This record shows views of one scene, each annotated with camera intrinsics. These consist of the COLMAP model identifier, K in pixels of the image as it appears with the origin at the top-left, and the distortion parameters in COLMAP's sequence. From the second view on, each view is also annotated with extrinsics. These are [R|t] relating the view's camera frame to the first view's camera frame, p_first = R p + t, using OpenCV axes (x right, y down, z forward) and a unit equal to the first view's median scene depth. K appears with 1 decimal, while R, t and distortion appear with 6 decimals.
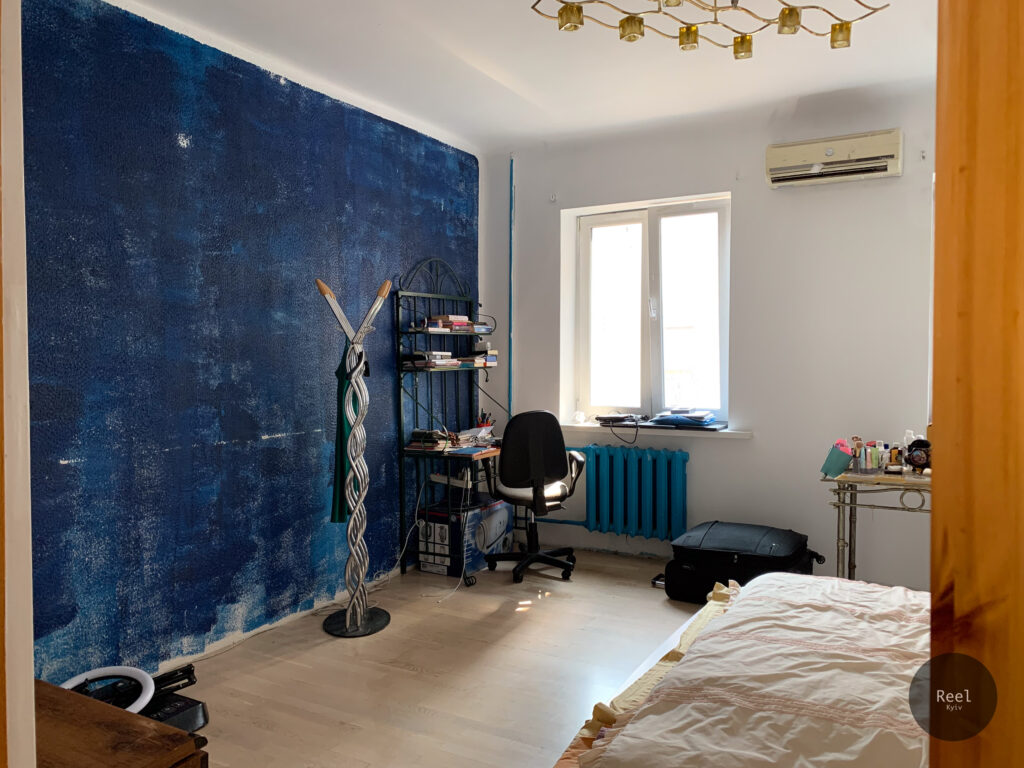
lens RADIAL K [[775.9, 0, 512.5], [0, 775.9, 383.7], [0, 0, 1]] dist [0.051959, -0.066908]
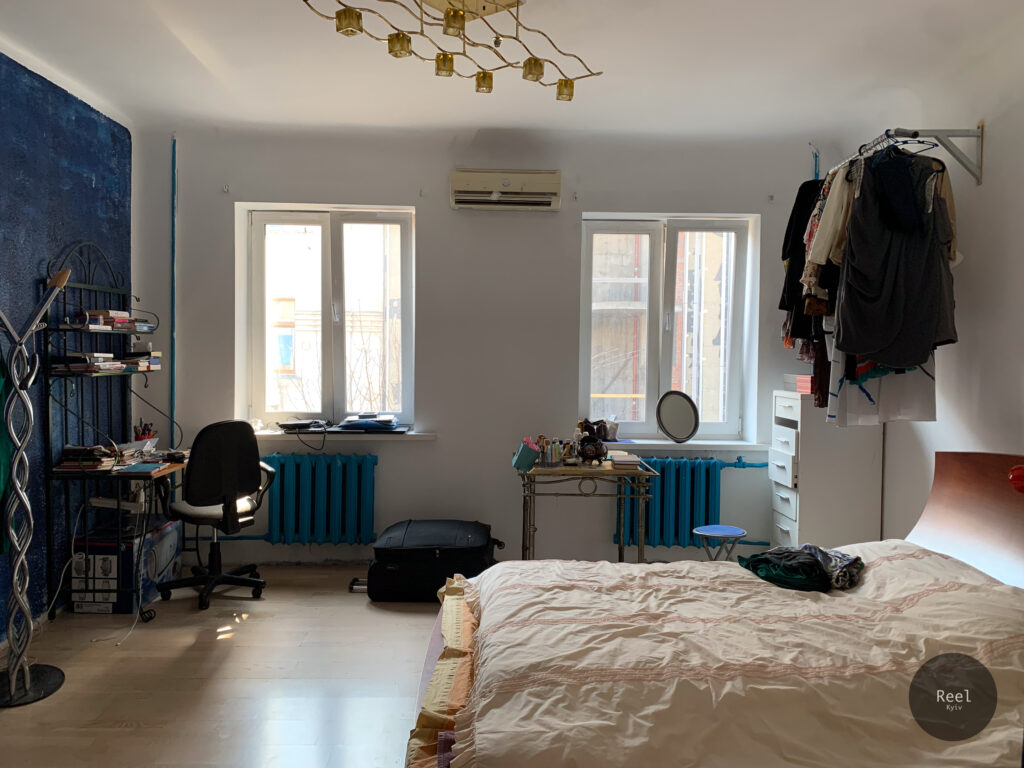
lens RADIAL K [[775.9, 0, 510.8], [0, 775.9, 383.5], [0, 0, 1]] dist [0.051959, -0.066908]
pose [[0.861925, -0.003737, 0.507022, -0.148670], [0.002236, 0.999991, 0.003570, -0.010819], [-0.507030, -0.001943, 0.861926, 0.030493]]
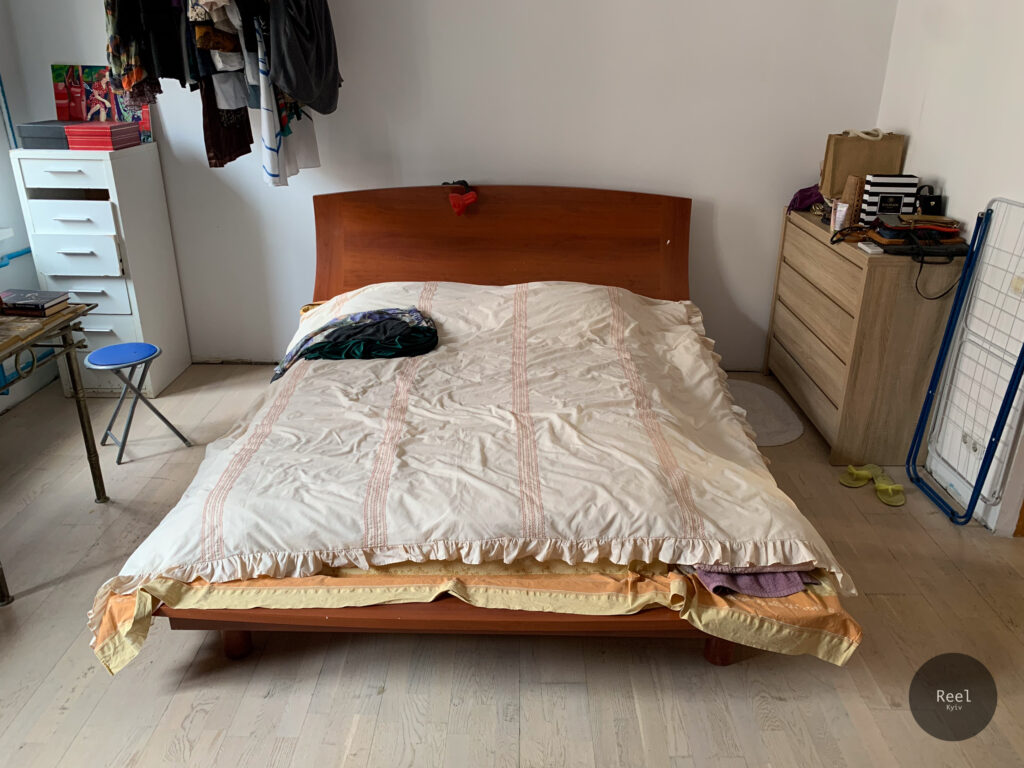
lens RADIAL K [[775.9, 0, 520.0], [0, 775.9, 381.5], [0, 0, 1]] dist [0.051959, -0.066908]
pose [[-0.470781, -0.331883, 0.817446, -0.214155], [0.024752, 0.921214, 0.388268, -0.074506], [-0.881903, 0.203023, -0.425476, 0.717473]]
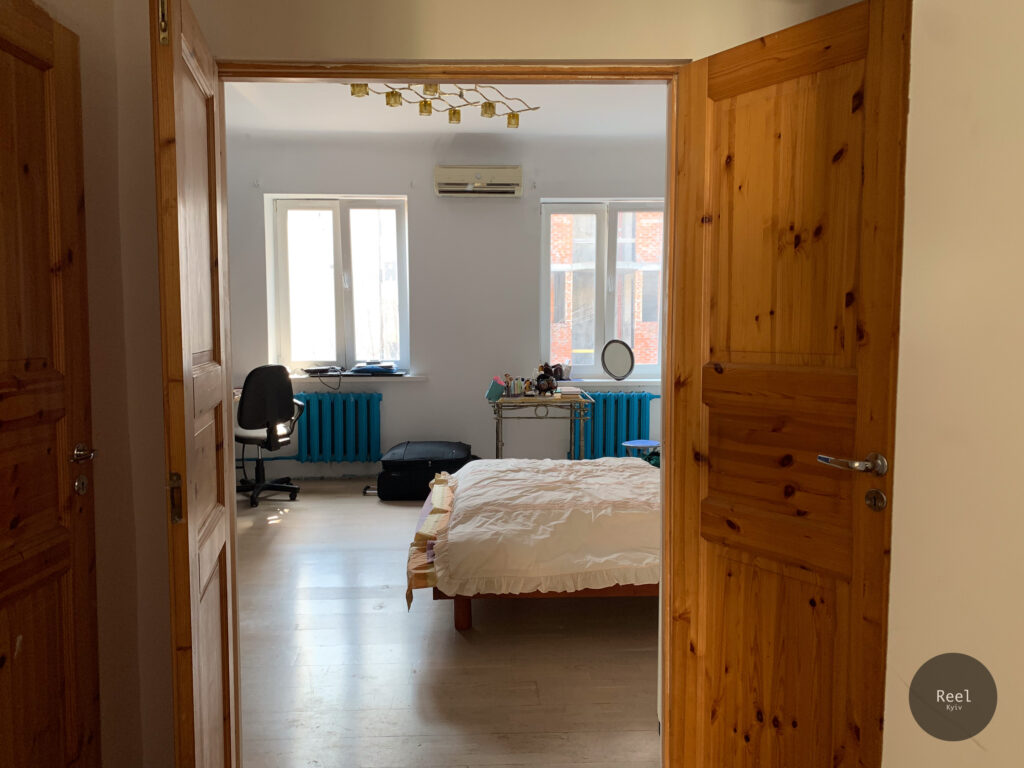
lens RADIAL K [[775.9, 0, 517.1], [0, 775.9, 384.7], [0, 0, 1]] dist [0.051959, -0.066908]
pose [[0.855997, -0.042597, 0.515224, -0.265593], [0.015607, 0.998275, 0.056604, 0.002989], [-0.516746, -0.040412, 0.855184, -0.247611]]
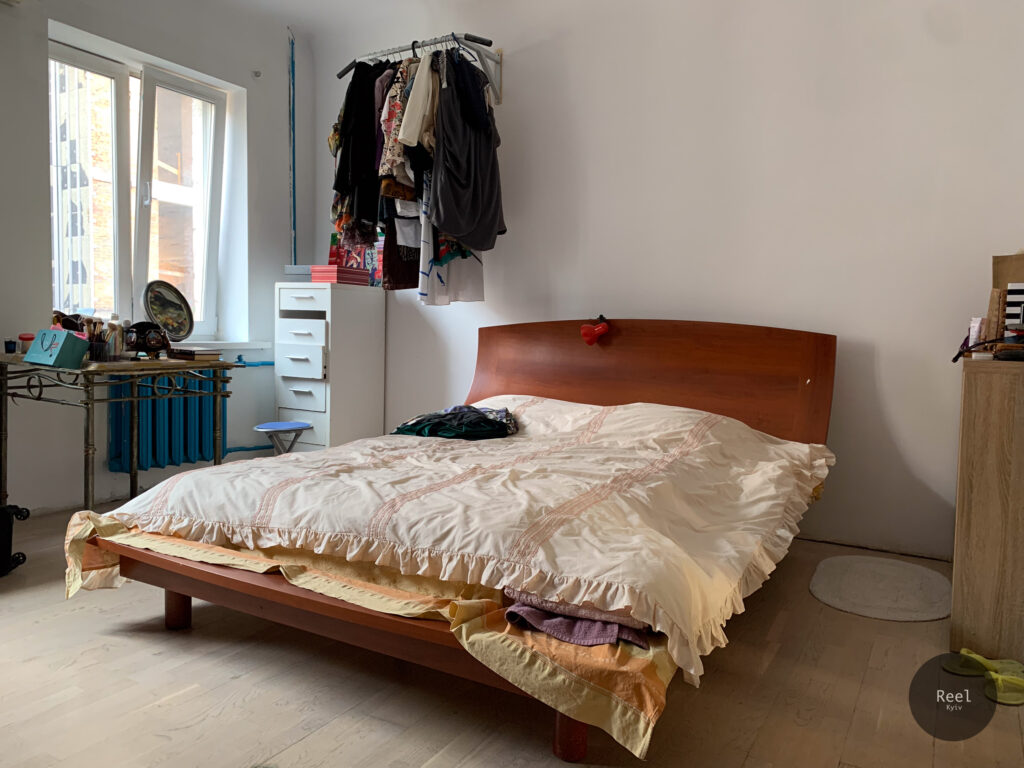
lens RADIAL K [[775.9, 0, 512.8], [0, 775.9, 382.7], [0, 0, 1]] dist [0.051959, -0.066908]
pose [[0.023594, -0.067020, 0.997473, -0.309837], [0.009071, 0.997724, 0.066822, 0.068806], [-0.999680, 0.007471, 0.024149, 0.447810]]
